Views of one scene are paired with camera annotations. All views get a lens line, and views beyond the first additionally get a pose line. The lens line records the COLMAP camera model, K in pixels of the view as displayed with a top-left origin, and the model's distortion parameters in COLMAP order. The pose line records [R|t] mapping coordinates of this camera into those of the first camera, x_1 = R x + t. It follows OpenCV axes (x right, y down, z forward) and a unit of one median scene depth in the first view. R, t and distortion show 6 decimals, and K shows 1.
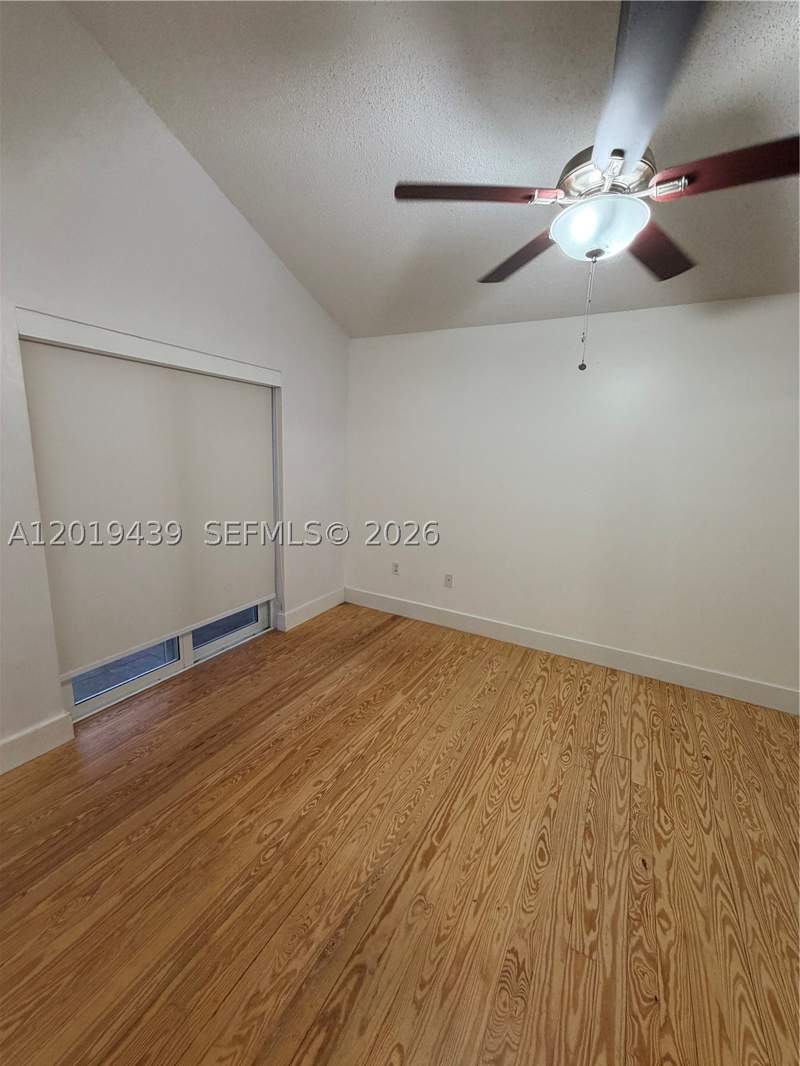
lens RADIAL K [[424.9, 0, 399.9], [0, 424.9, 530.0], [0, 0, 1]] dist [0.000894, 0.000473]
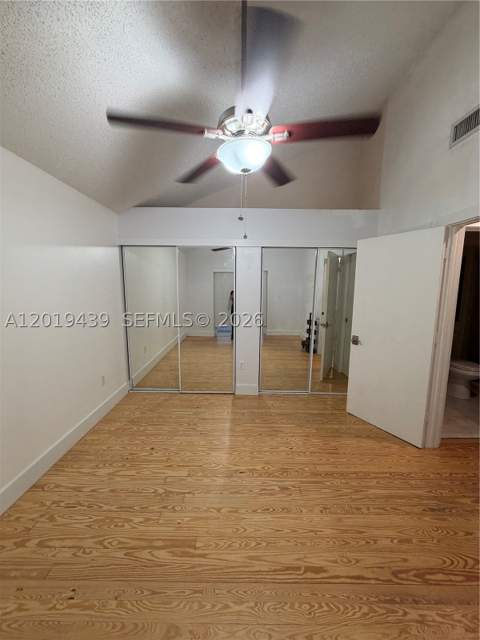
lens RADIAL K [[255.1, 0, 240.8], [0, 255.1, 318.9], [0, 0, 1]] dist [0.000894, 0.000473]
pose [[-0.478751, -0.162344, 0.862810, -0.330772], [0.138174, 0.956575, 0.256655, -0.237227], [-0.867009, 0.242092, -0.435530, 1.089104]]
